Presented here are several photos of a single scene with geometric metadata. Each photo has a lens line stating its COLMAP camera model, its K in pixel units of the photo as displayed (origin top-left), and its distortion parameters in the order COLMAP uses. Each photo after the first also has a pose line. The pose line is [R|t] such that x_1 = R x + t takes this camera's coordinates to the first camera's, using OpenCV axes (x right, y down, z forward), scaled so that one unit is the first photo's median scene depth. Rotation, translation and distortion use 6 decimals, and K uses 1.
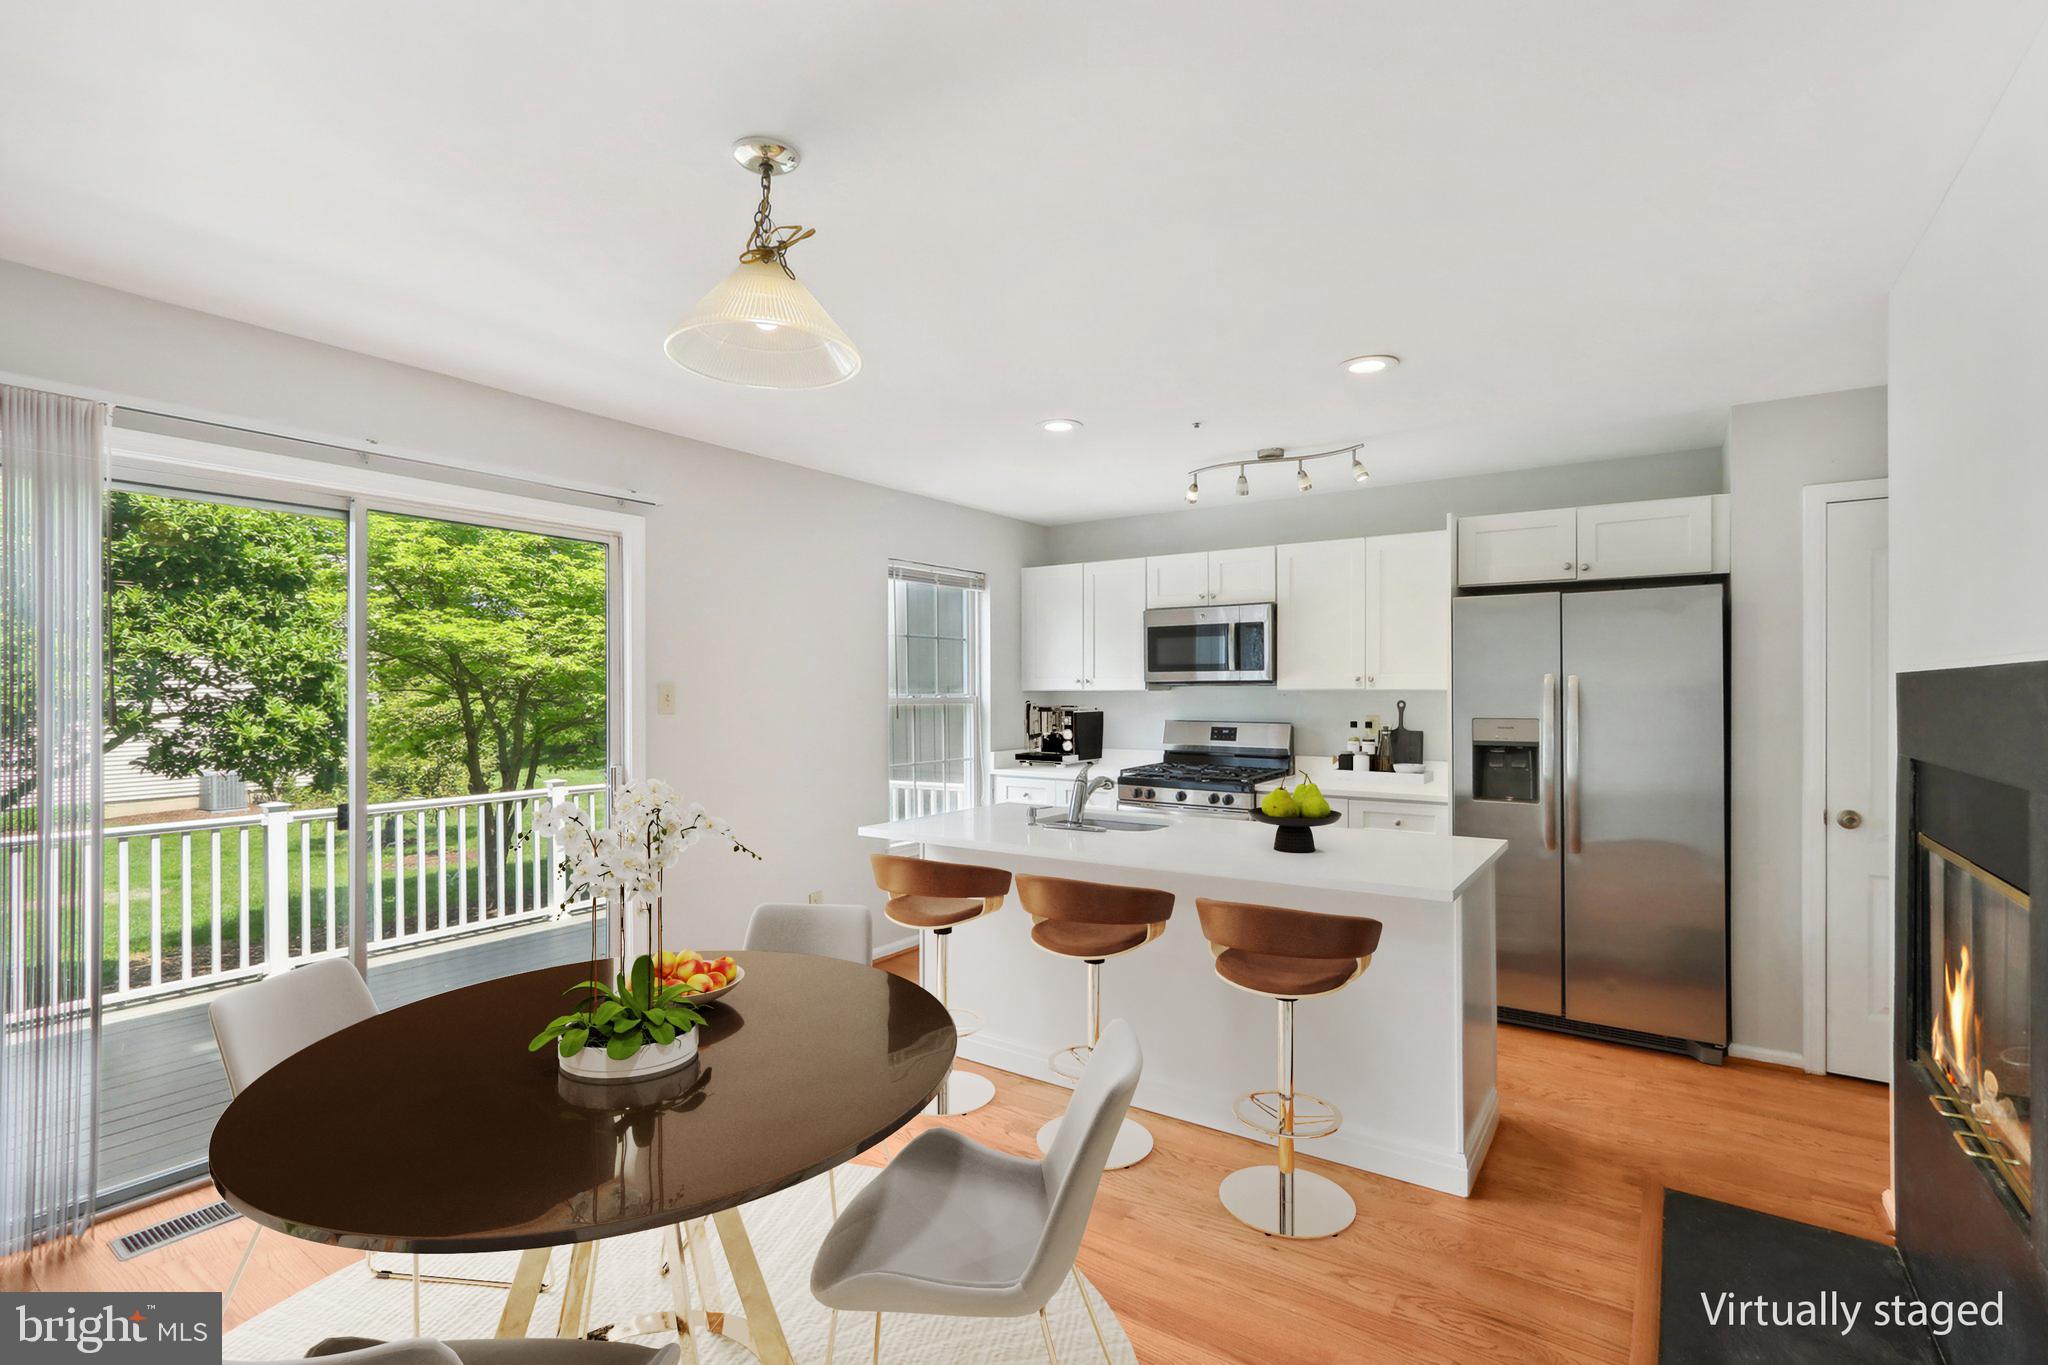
lens RADIAL K [[988.1, 0, 997.0], [0, 988.1, 689.2], [0, 0, 1]] dist [-0.003317, -0.002261]
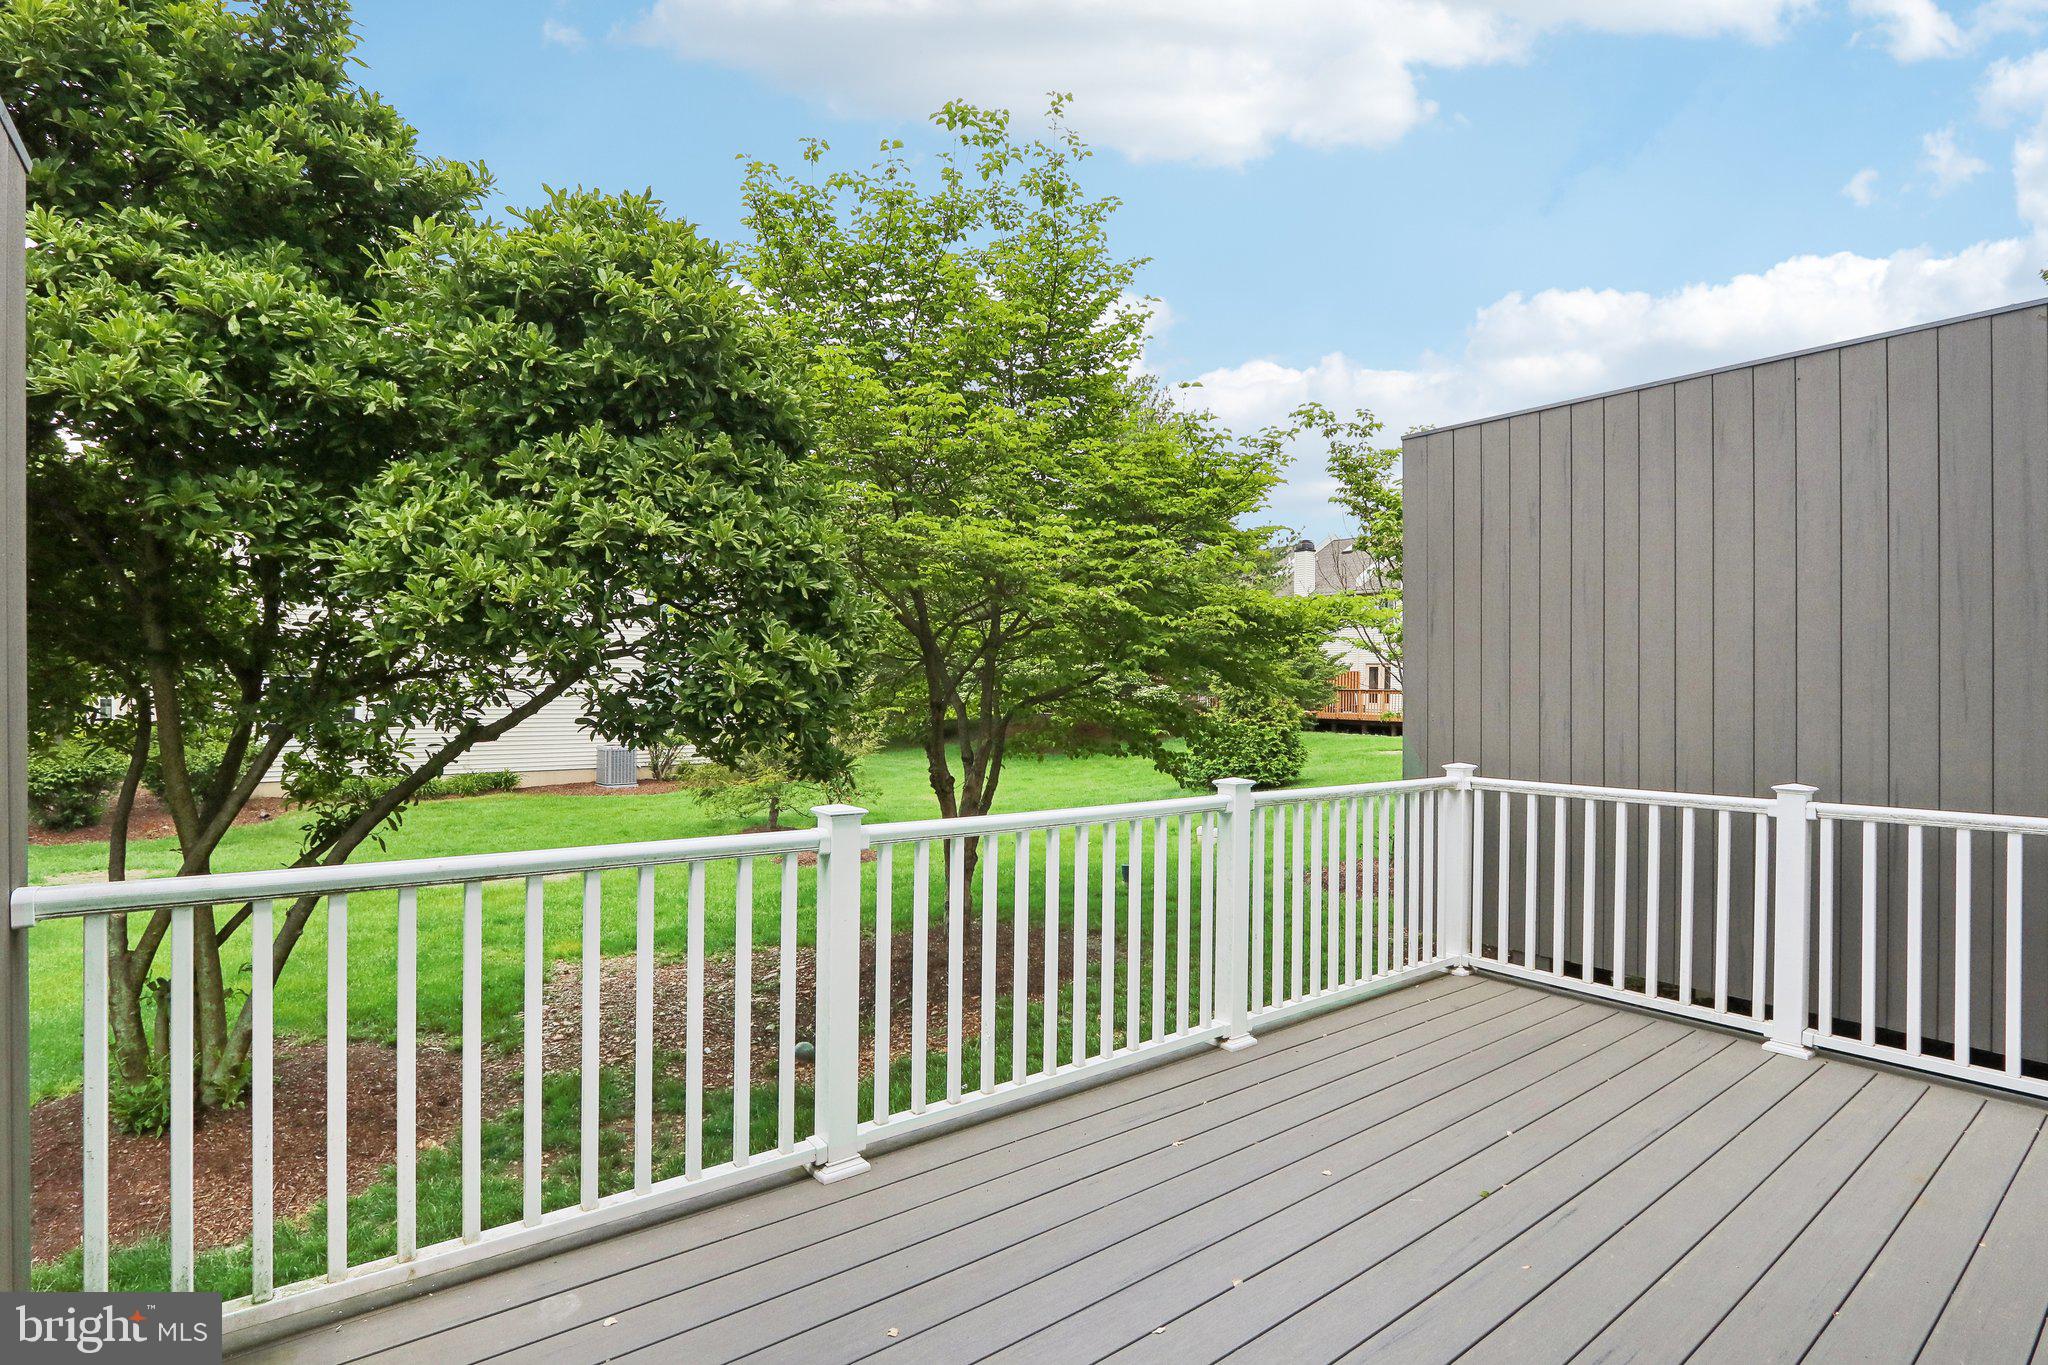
lens RADIAL K [[988.1, 0, 939.7], [0, 988.1, 683.1], [0, 0, 1]] dist [-0.003317, -0.002261]
pose [[0.943941, 0.012532, -0.329876, -0.568578], [-0.014188, 0.999896, -0.002613, 0.061369], [0.329809, 0.007147, 0.944021, 0.603497]]
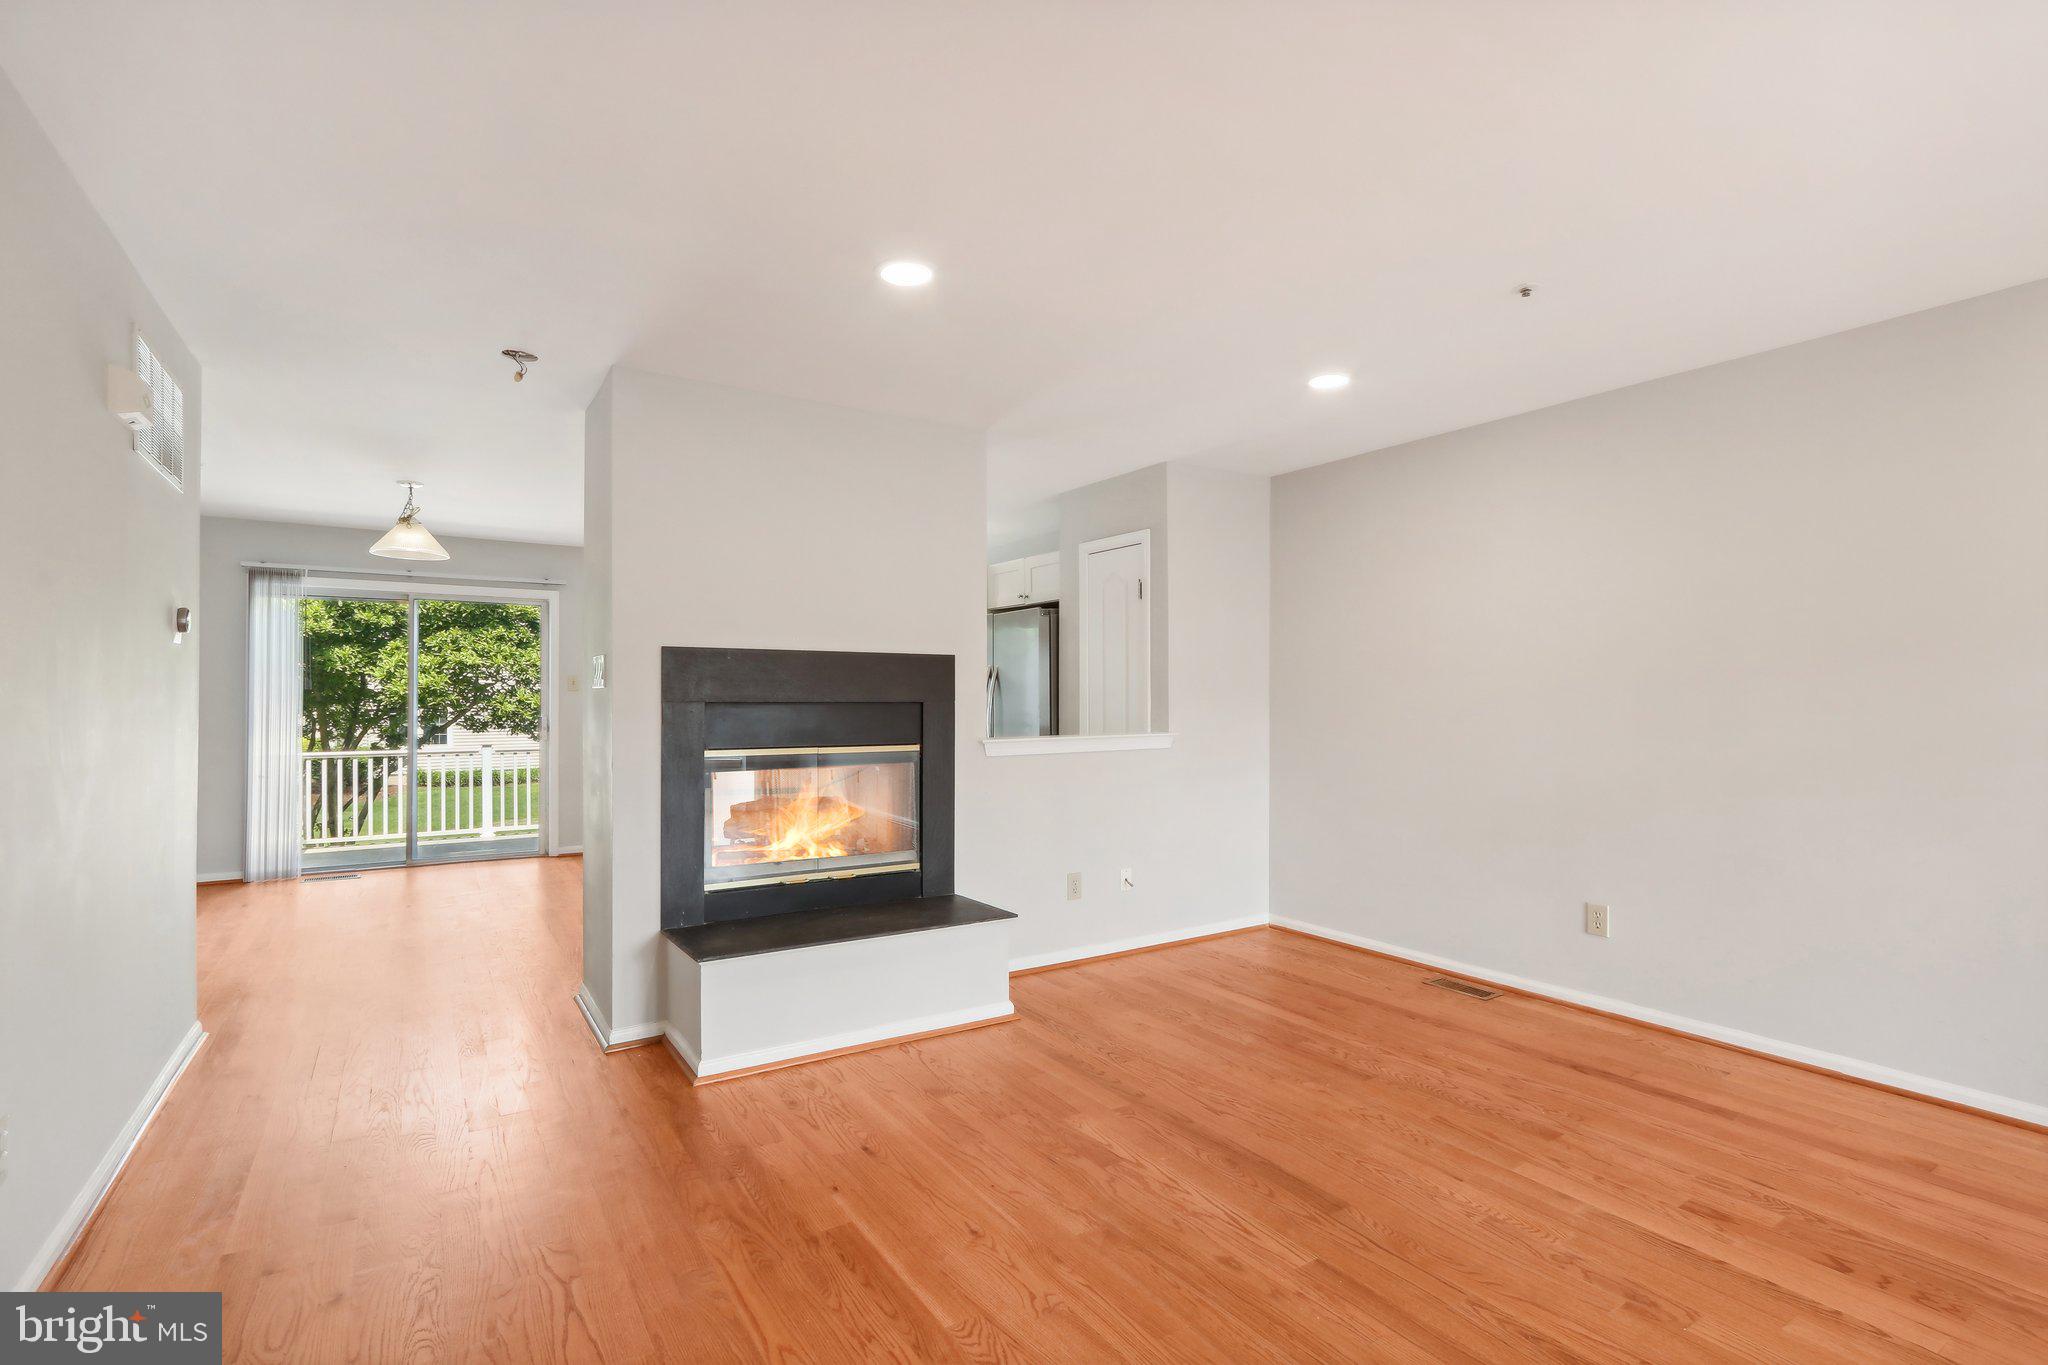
lens RADIAL K [[988.1, 0, 1018.2], [0, 988.1, 685.2], [0, 0, 1]] dist [-0.003317, -0.002261]
pose [[0.927841, -0.003521, -0.372960, 0.949512], [-0.000283, 0.999949, -0.010145, 0.026677], [0.372977, 0.009518, 0.927792, -0.381021]]
